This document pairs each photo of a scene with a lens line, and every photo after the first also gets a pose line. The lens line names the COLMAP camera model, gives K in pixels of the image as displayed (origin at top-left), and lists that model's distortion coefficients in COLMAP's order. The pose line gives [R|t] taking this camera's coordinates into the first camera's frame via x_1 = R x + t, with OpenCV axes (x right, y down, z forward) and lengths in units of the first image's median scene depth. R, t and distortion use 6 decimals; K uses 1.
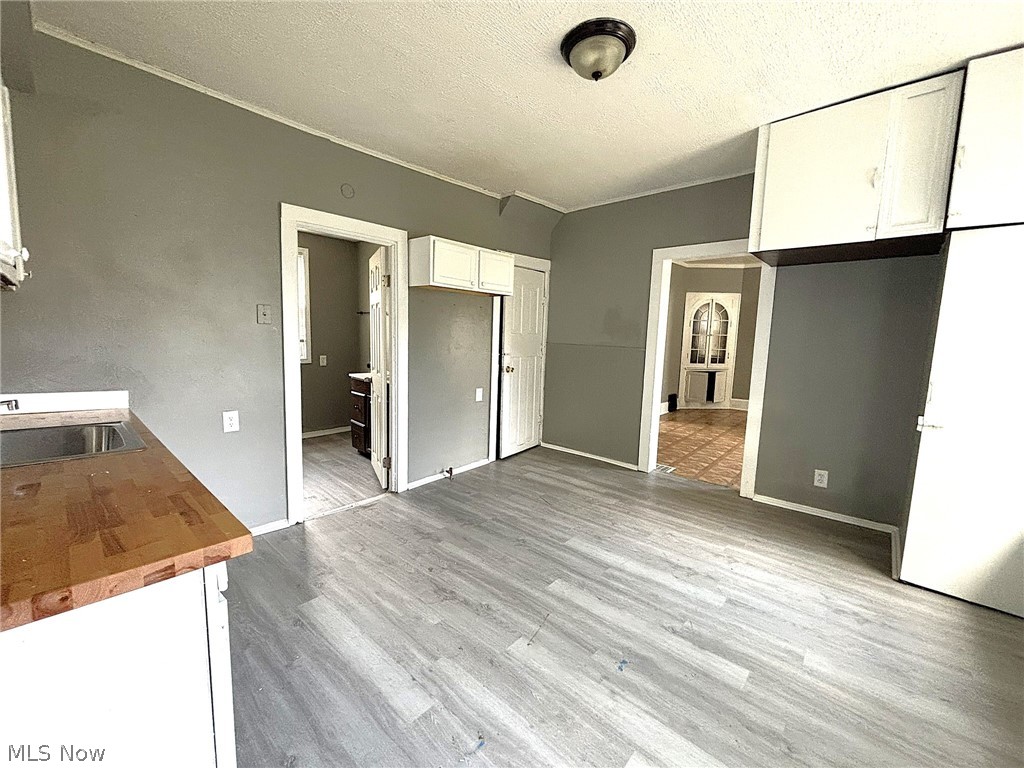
lens RADIAL K [[413.6, 0, 513.0], [0, 413.6, 386.4], [0, 0, 1]] dist [0.000339, -0.000090]
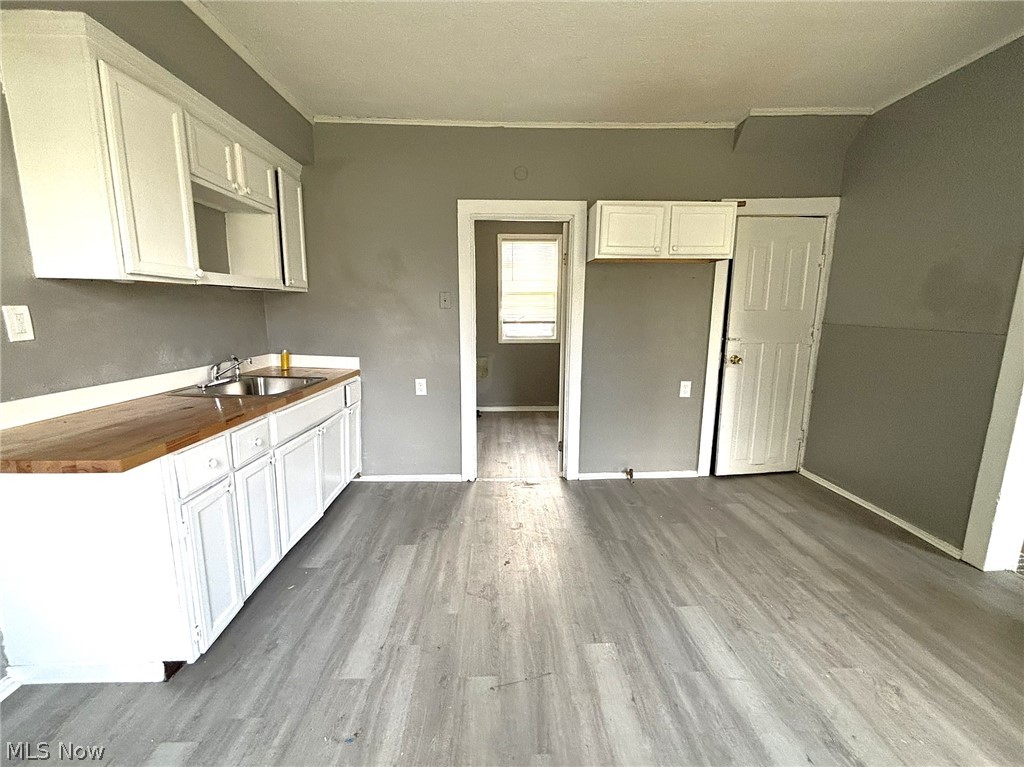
lens RADIAL K [[424.0, 0, 512.0], [0, 424.0, 383.5], [0, 0, 1]] dist [0.001119, 0.000052]
pose [[0.696539, 0.098543, -0.710720, 0.331408], [-0.075512, 0.995091, 0.063966, -0.022491], [0.713535, 0.009113, 0.700561, 0.233291]]
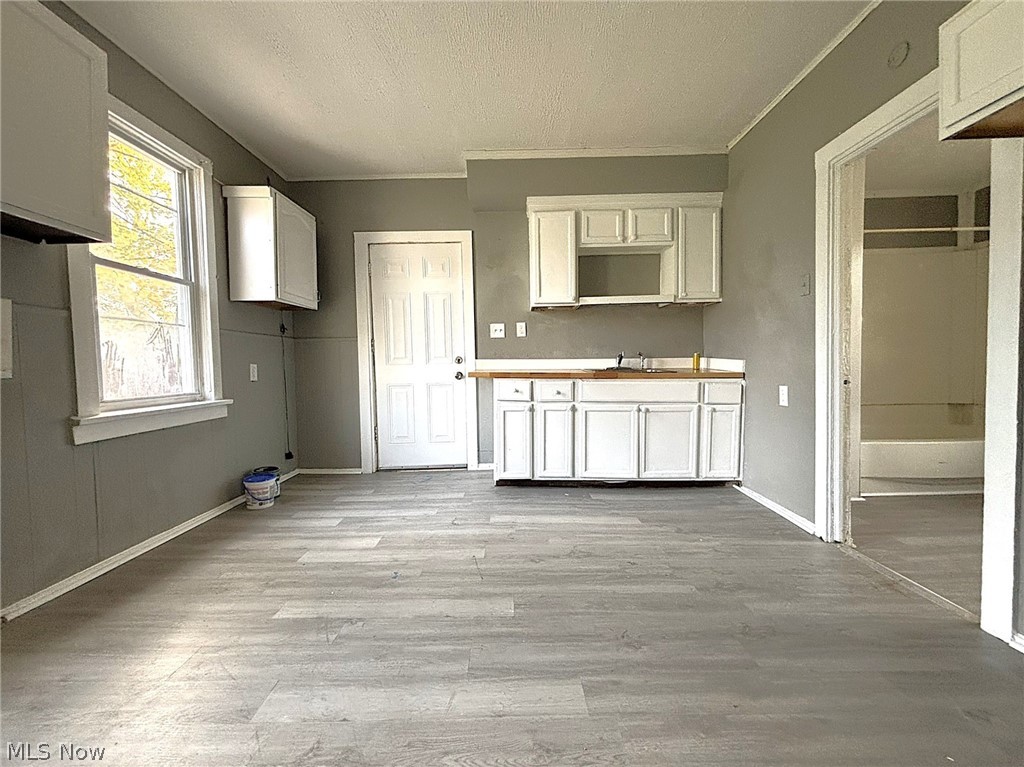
lens RADIAL K [[413.6, 0, 513.0], [0, 413.6, 385.9], [0, 0, 1]] dist [0.000339, -0.000090]
pose [[-0.737969, 0.021497, -0.674493, 0.402946], [-0.090426, 0.987329, 0.130404, -0.010627], [0.668749, 0.157226, -0.726674, 1.009726]]
